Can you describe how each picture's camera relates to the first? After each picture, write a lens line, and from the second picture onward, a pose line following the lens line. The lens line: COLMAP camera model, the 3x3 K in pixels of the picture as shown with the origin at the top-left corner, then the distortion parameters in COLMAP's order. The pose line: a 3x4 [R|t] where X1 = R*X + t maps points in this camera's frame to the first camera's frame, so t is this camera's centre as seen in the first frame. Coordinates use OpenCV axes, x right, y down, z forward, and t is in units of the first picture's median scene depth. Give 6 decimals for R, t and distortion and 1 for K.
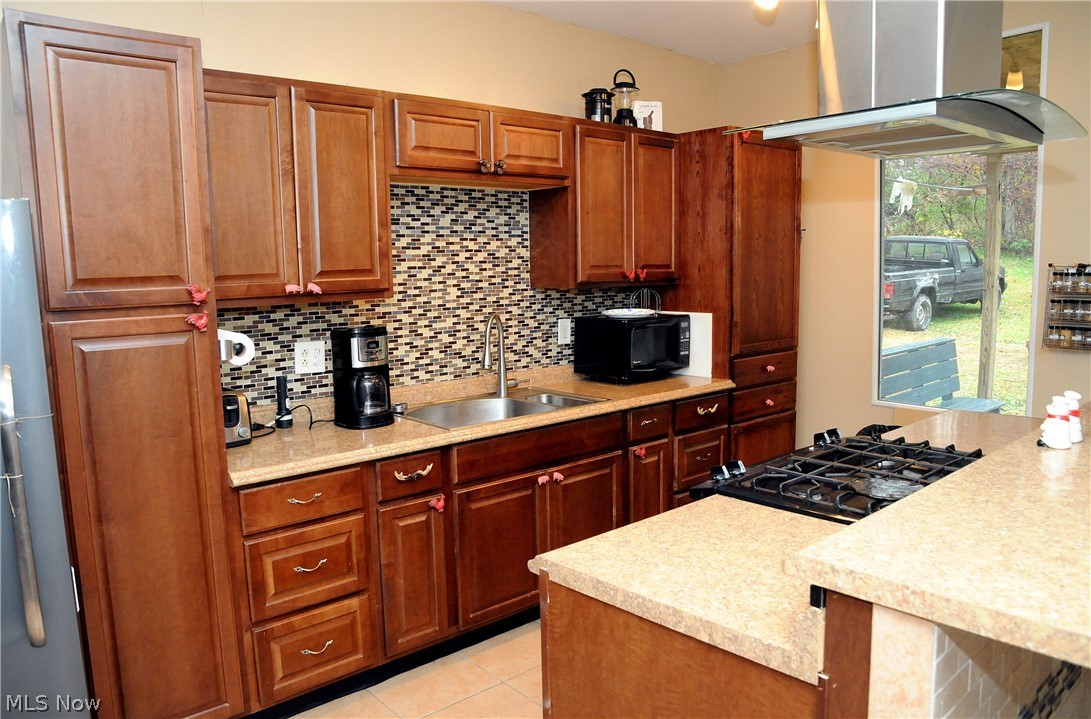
lens RADIAL K [[774.8, 0, 545.2], [0, 774.8, 366.2], [0, 0, 1]] dist [-0.109942, 0.040981]
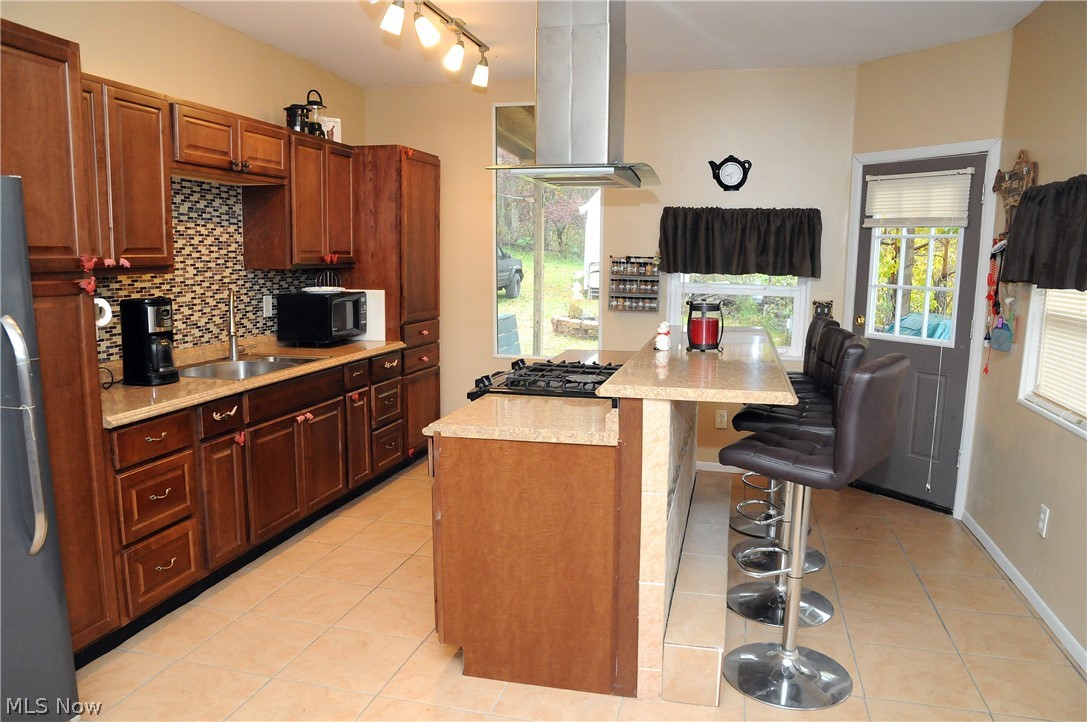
lens RADIAL K [[771.9, 0, 545.2], [0, 771.9, 370.2], [0, 0, 1]] dist [-0.109942, 0.040981]
pose [[0.819834, -0.055029, 0.569951, -0.361626], [0.046540, 0.998482, 0.029460, 0.046891], [-0.570707, 0.002374, 0.821151, -0.237412]]
